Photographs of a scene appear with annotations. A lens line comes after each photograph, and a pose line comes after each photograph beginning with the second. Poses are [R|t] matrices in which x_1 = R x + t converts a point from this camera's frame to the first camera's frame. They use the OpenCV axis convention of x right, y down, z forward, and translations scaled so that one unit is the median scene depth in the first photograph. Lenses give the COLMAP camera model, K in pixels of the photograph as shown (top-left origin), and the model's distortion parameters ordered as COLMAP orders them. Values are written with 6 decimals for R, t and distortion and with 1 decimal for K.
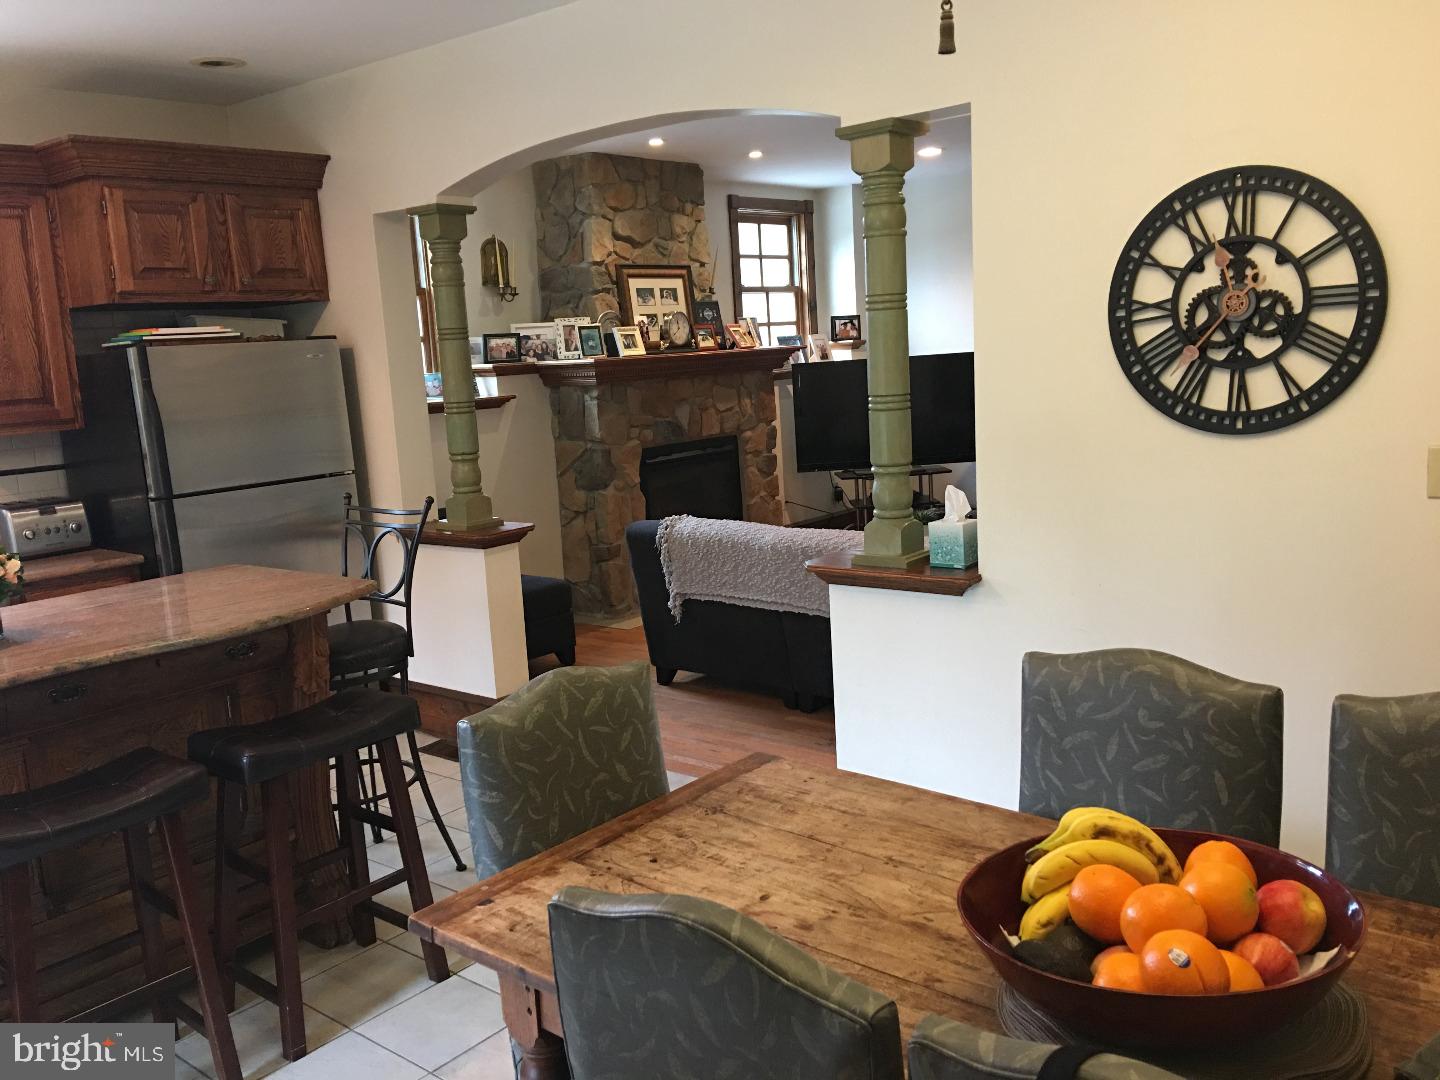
lens RADIAL K [[1210.6, 0, 722.8], [0, 1210.6, 524.7], [0, 0, 1]] dist [0.114023, -0.155629]
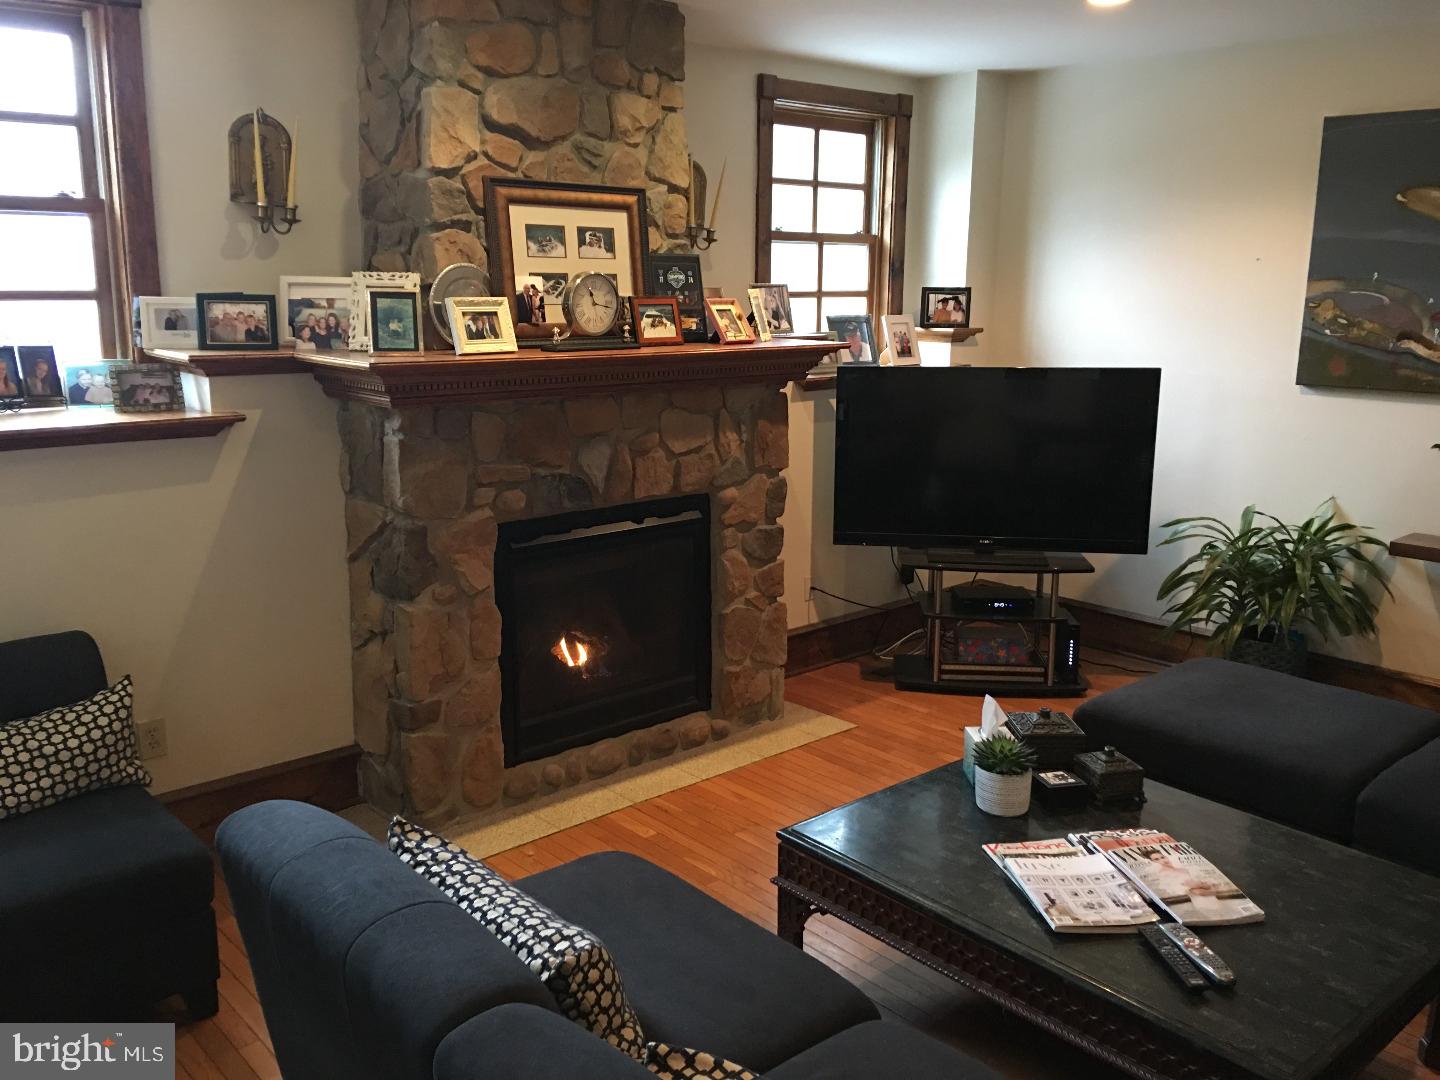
lens RADIAL K [[1210.6, 0, 712.4], [0, 1210.6, 533.3], [0, 0, 1]] dist [0.114023, -0.155629]
pose [[0.987711, 0.090978, -0.127079, 0.098660], [-0.083329, 0.994447, 0.064271, -0.104107], [0.132221, -0.052892, 0.989808, 0.486857]]
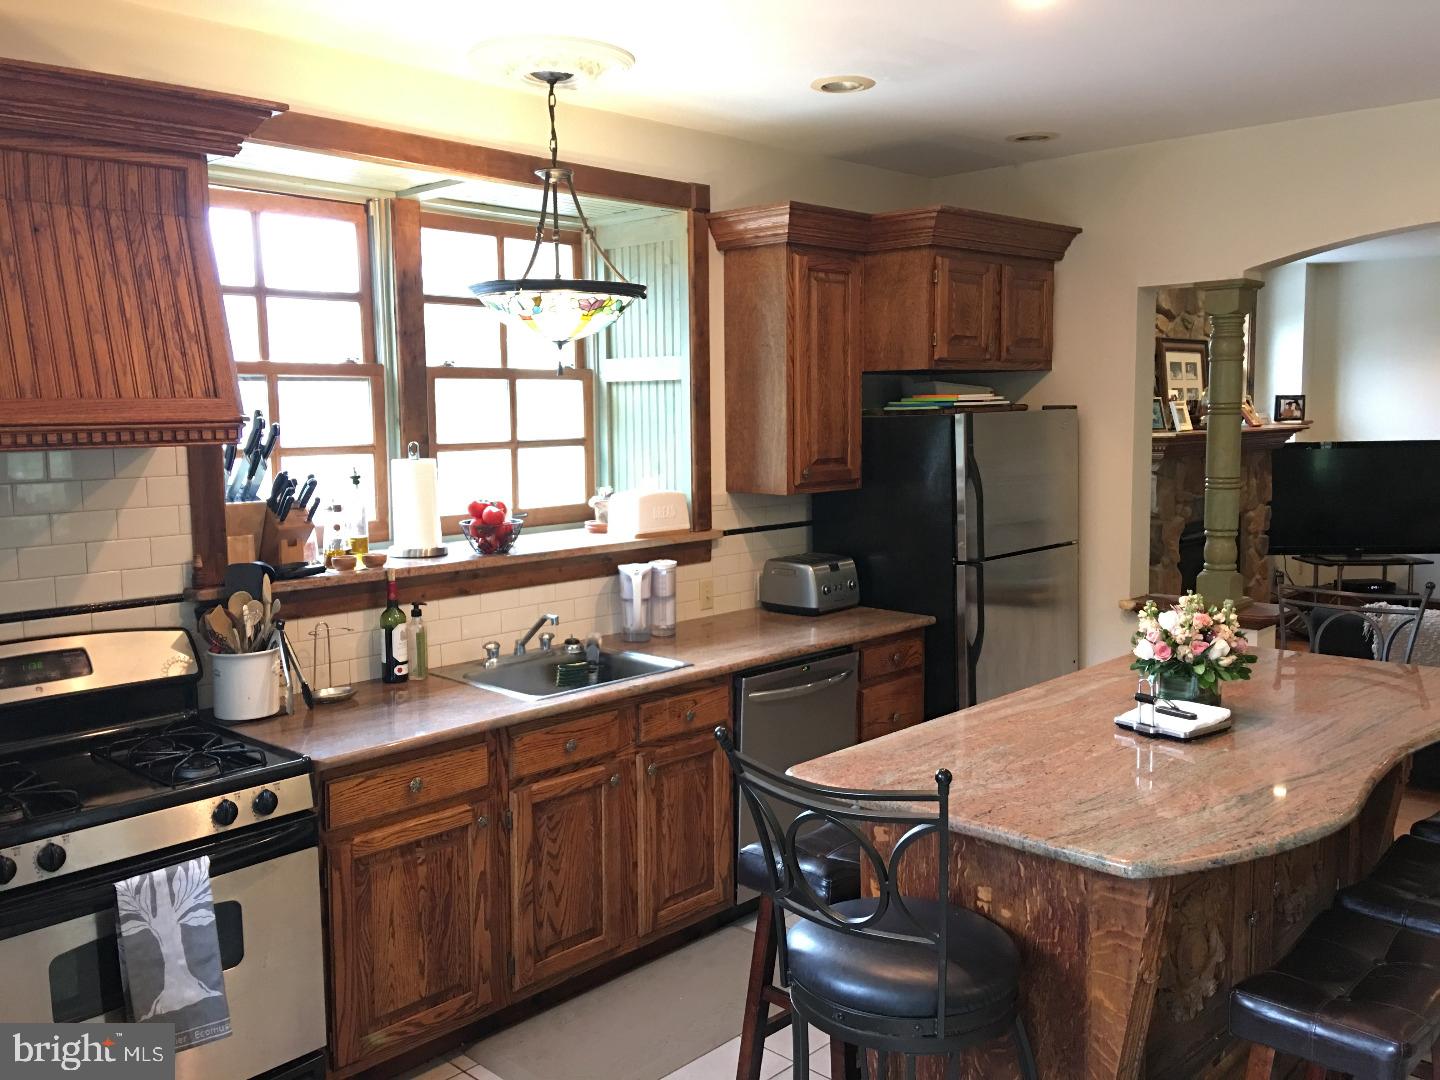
lens RADIAL K [[1210.6, 0, 715.2], [0, 1210.6, 532.1], [0, 0, 1]] dist [0.114023, -0.155629]
pose [[0.996332, 0.051863, -0.068064, -0.382310], [-0.054798, 0.997615, -0.041973, 0.004691], [0.065724, 0.045549, 0.996798, -0.006714]]
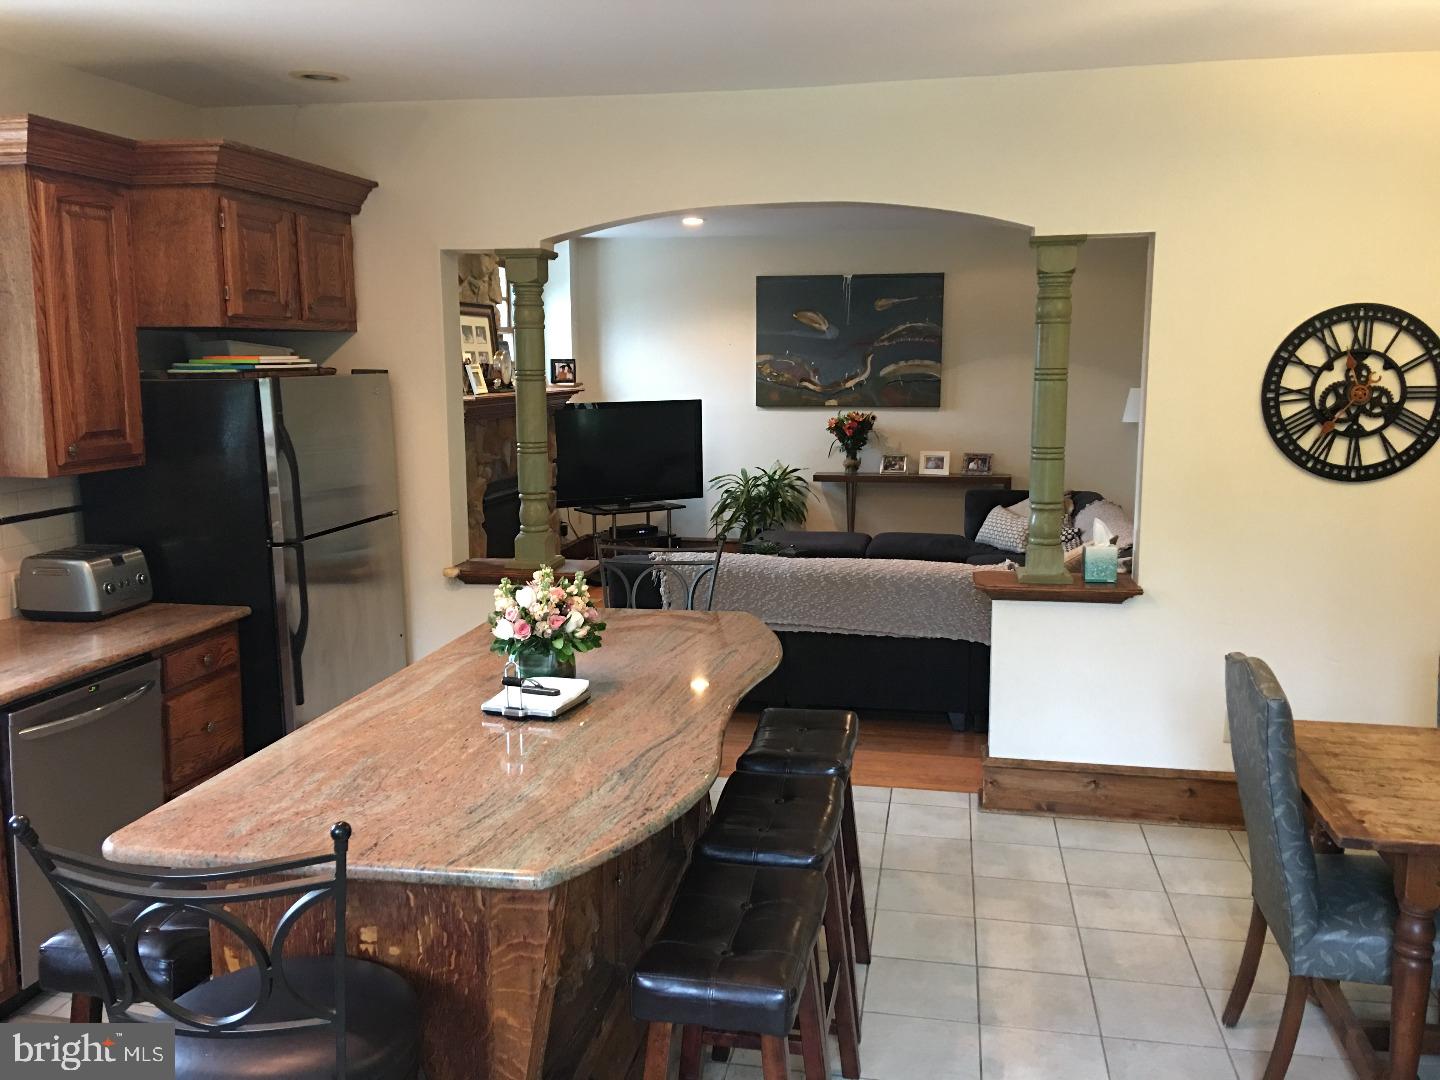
lens RADIAL K [[1210.6, 0, 716.8], [0, 1210.6, 525.9], [0, 0, 1]] dist [0.114023, -0.155629]
pose [[0.874660, -0.013923, 0.484537, -0.395104], [0.027010, 0.999434, -0.020038, -0.004703], [-0.483984, 0.030614, 0.874541, 0.031785]]
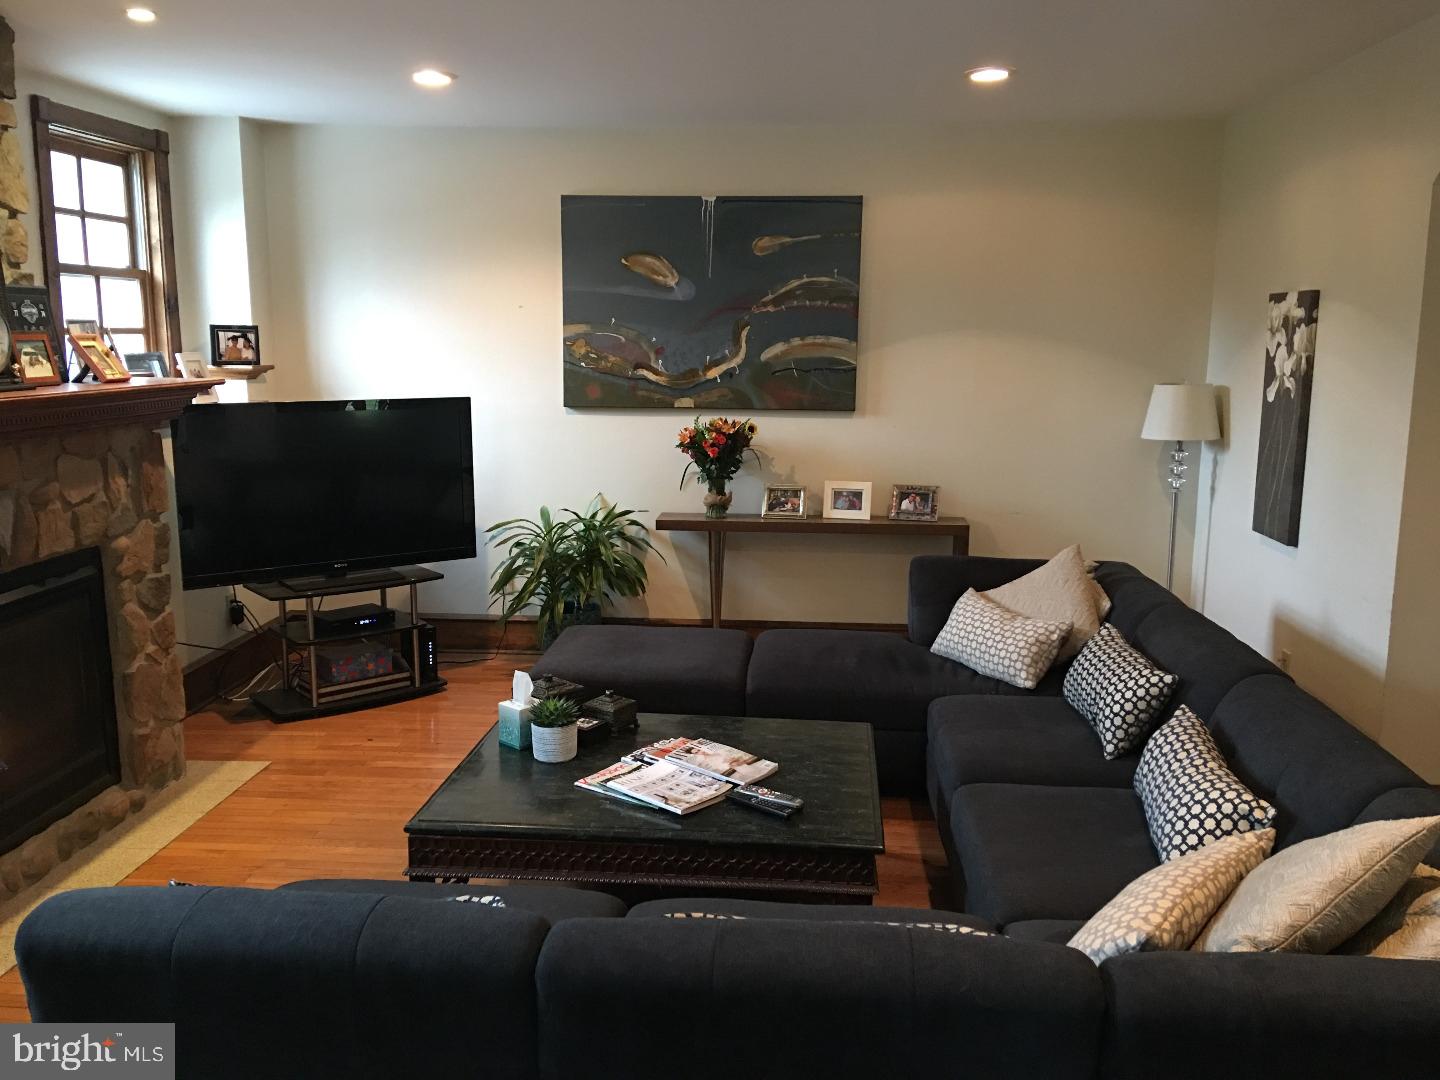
lens RADIAL K [[1210.6, 0, 719.5], [0, 1210.6, 531.2], [0, 0, 1]] dist [0.114023, -0.155629]
pose [[0.812299, -0.033054, 0.582304, -0.091613], [0.034192, 0.999374, 0.009031, -0.085698], [-0.582238, 0.012574, 0.812921, 0.462348]]
